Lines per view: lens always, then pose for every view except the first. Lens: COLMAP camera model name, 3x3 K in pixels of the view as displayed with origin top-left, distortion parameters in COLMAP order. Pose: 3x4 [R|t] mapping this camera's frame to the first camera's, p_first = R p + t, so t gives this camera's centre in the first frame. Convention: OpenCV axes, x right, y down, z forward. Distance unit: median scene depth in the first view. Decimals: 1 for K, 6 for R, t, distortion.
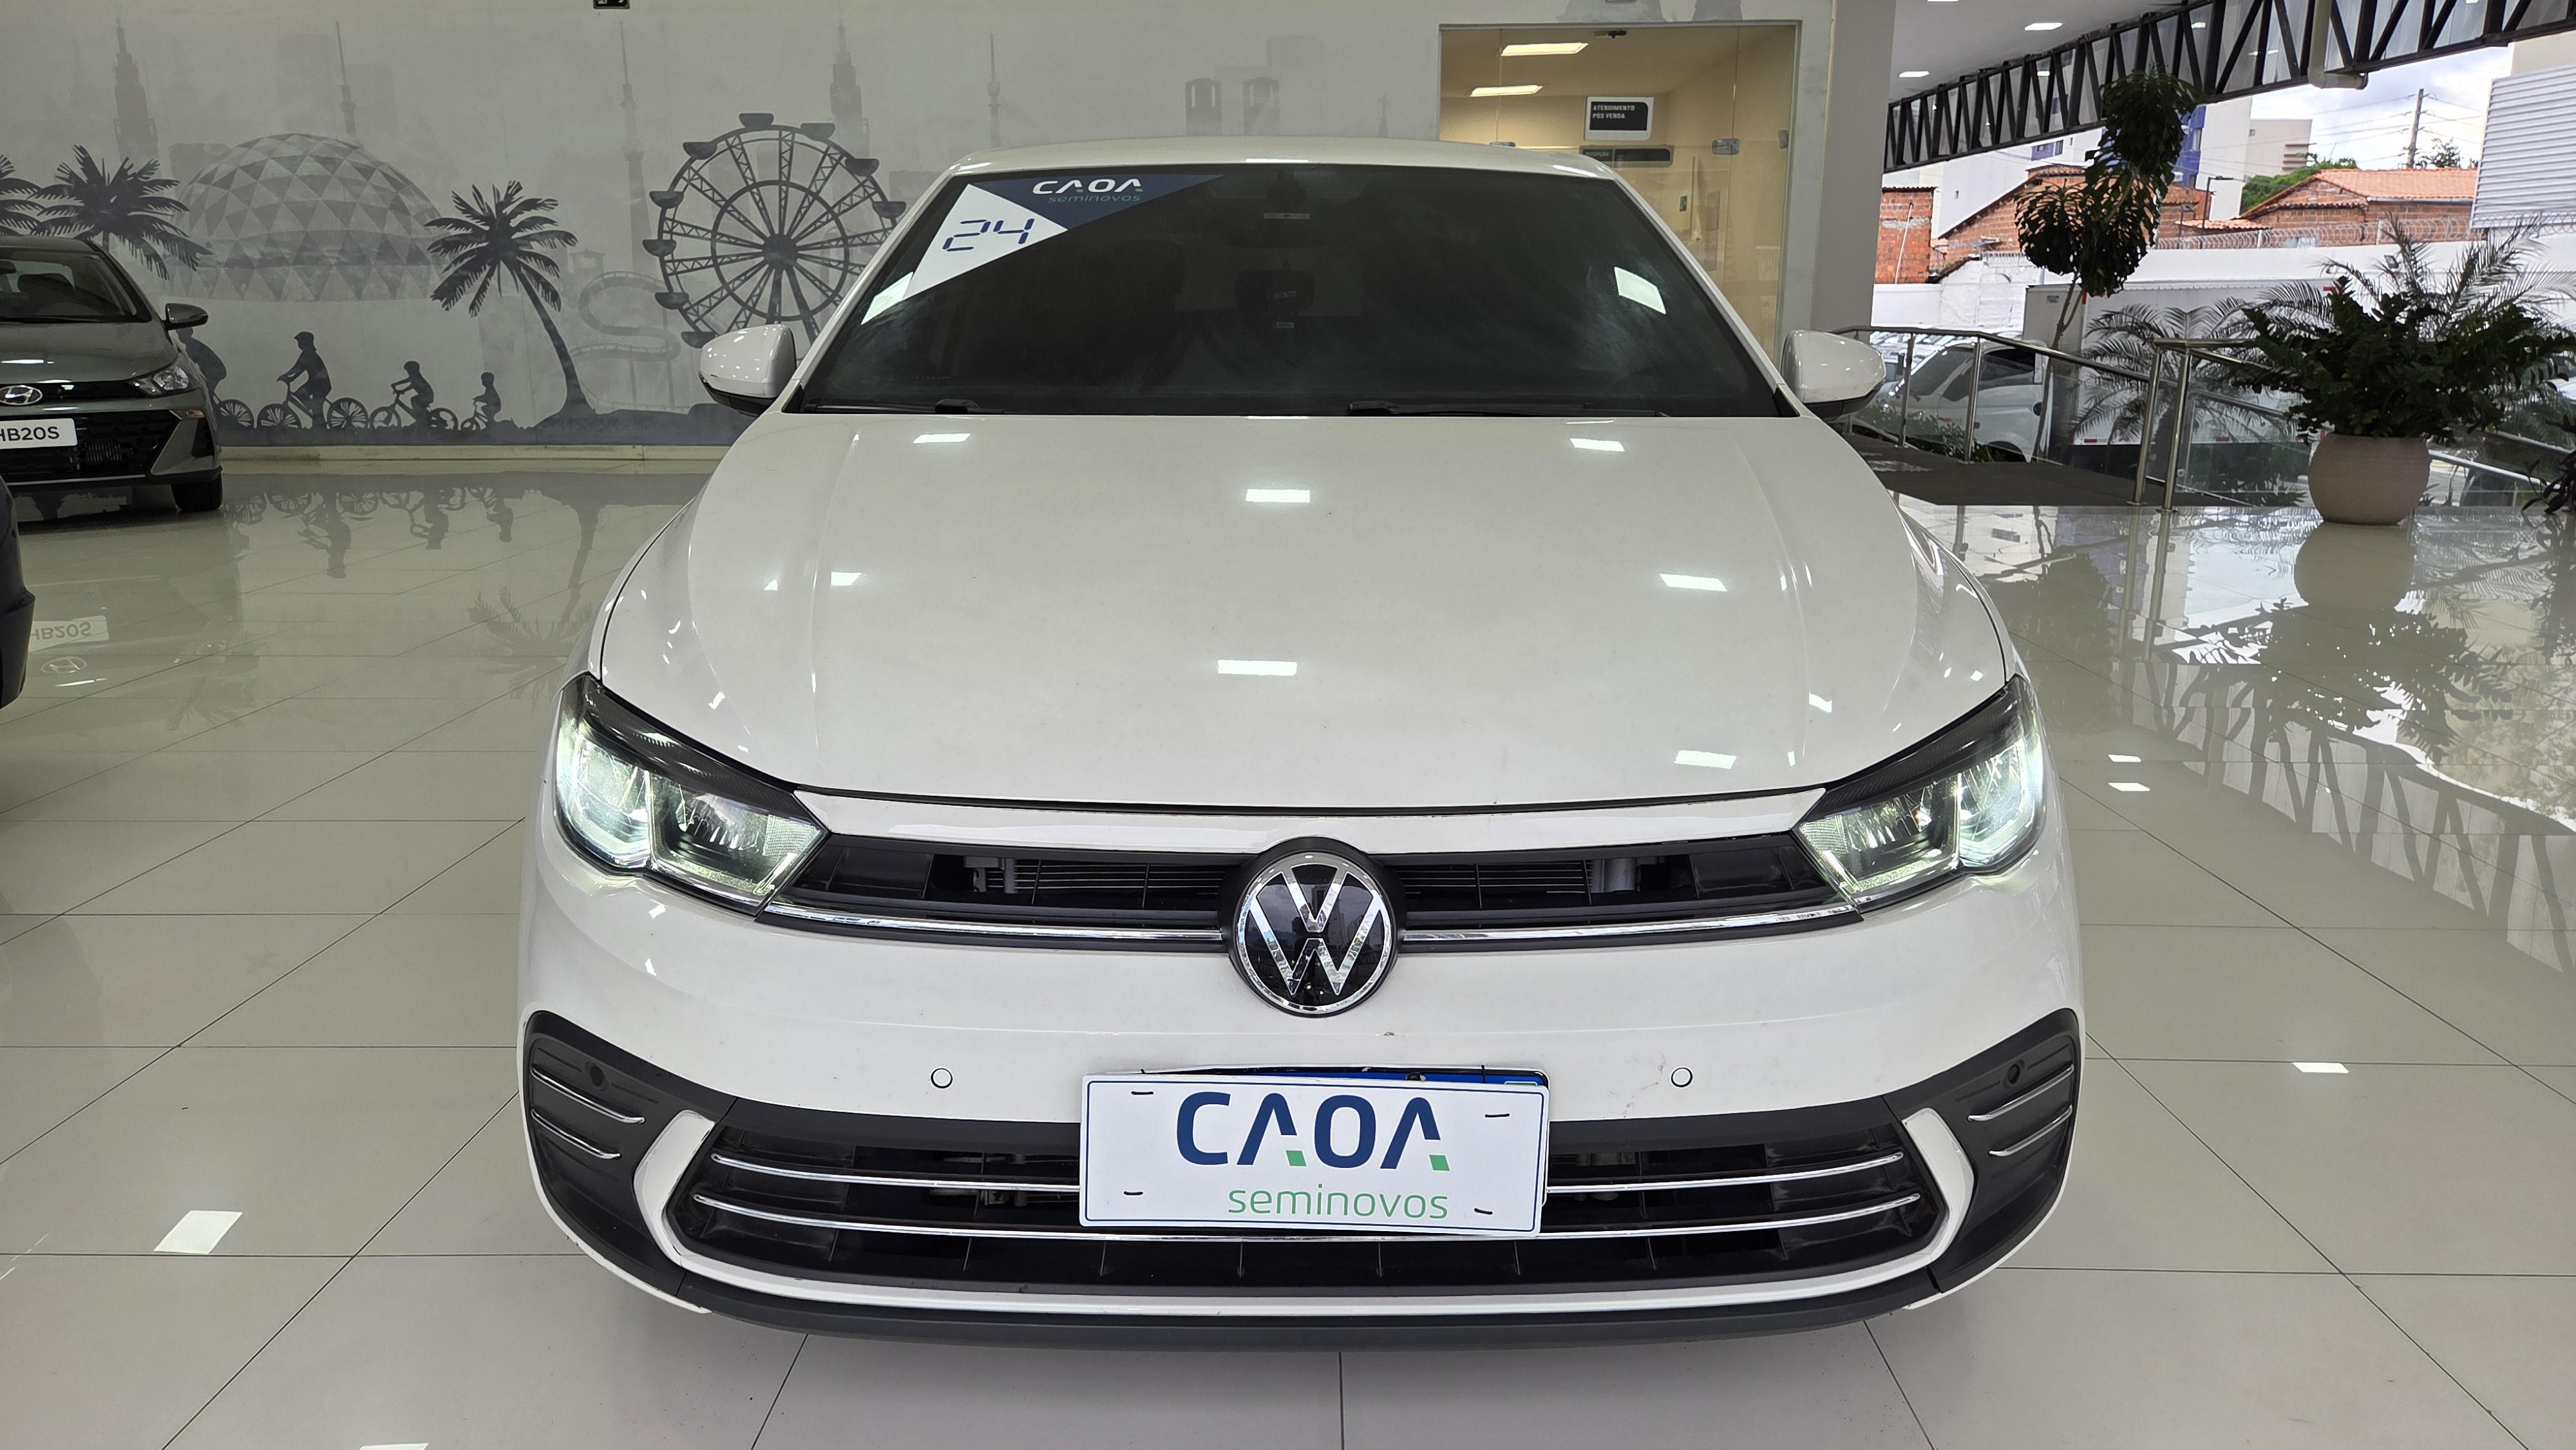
lens RADIAL K [[1725.4, 0, 1288.0], [0, 1725.4, 725.0], [0, 0, 1]] dist [0.045745, -0.052401]
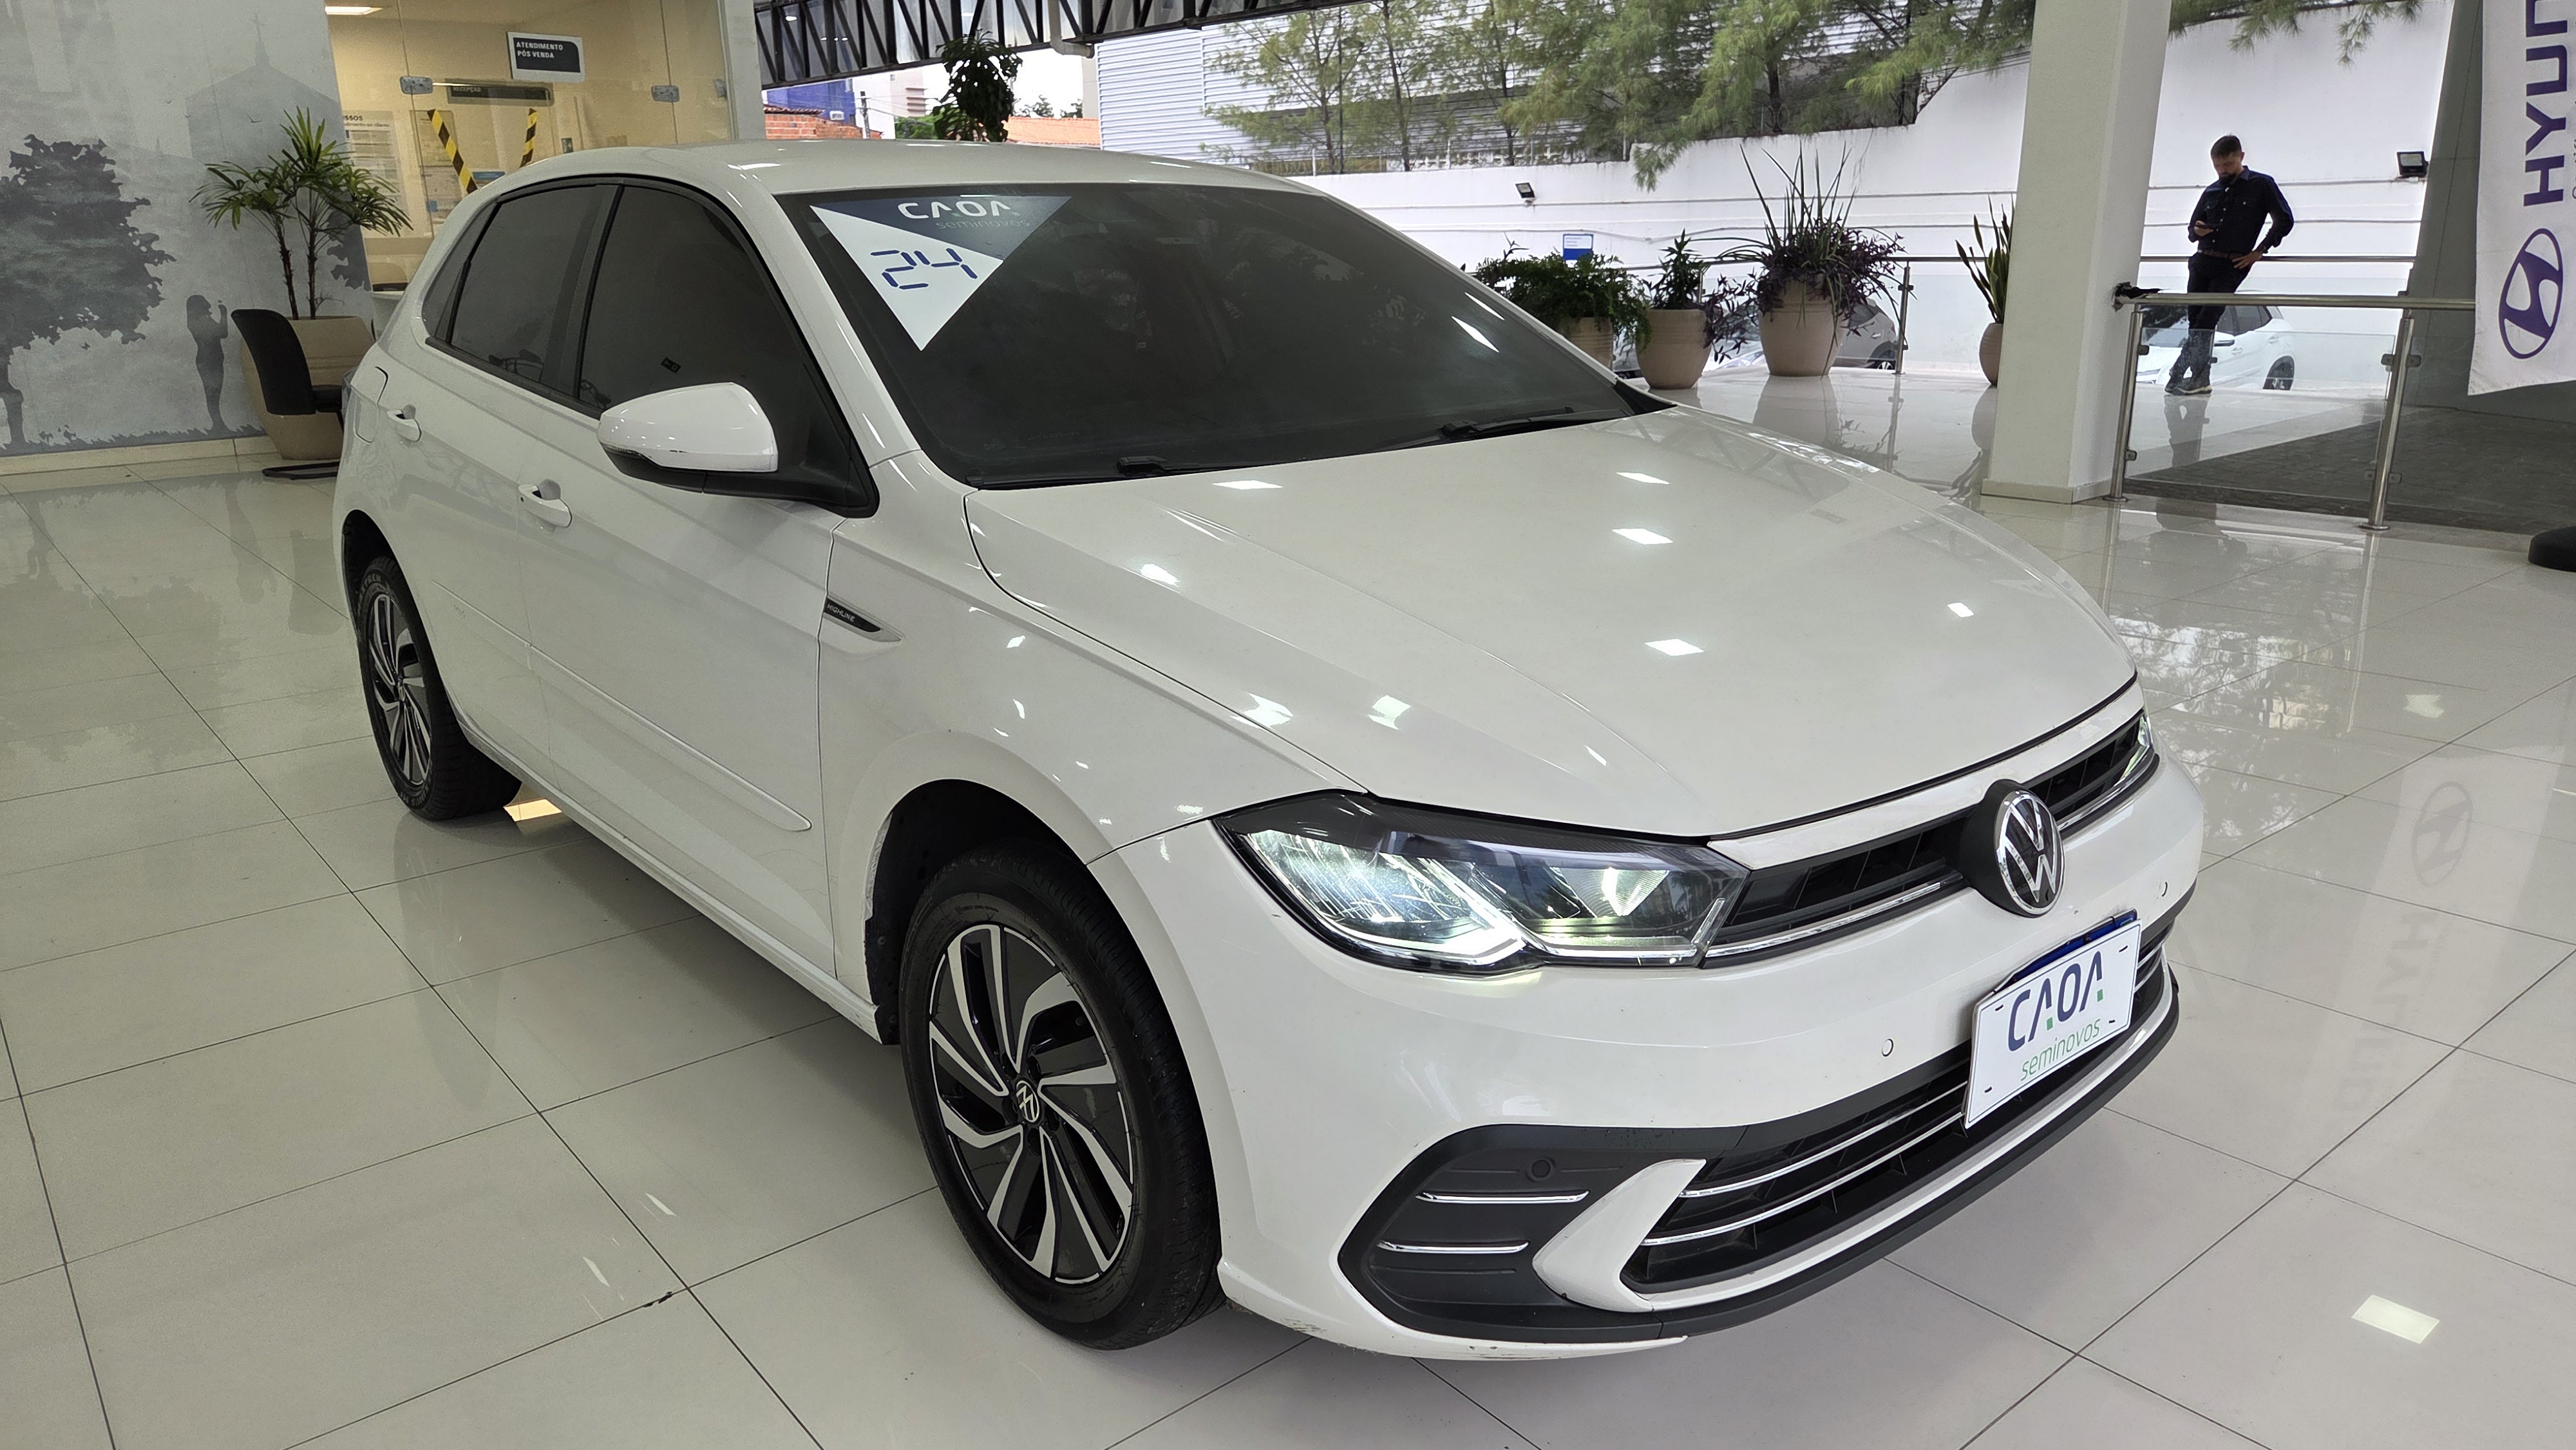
lens RADIAL K [[1725.4, 0, 1288.0], [0, 1725.4, 725.0], [0, 0, 1]] dist [0.045745, -0.052401]
pose [[0.758875, -0.187937, 0.623529, -0.650808], [0.164472, 0.981726, 0.095727, -0.103558], [-0.630125, 0.029908, 0.775917, 0.178157]]
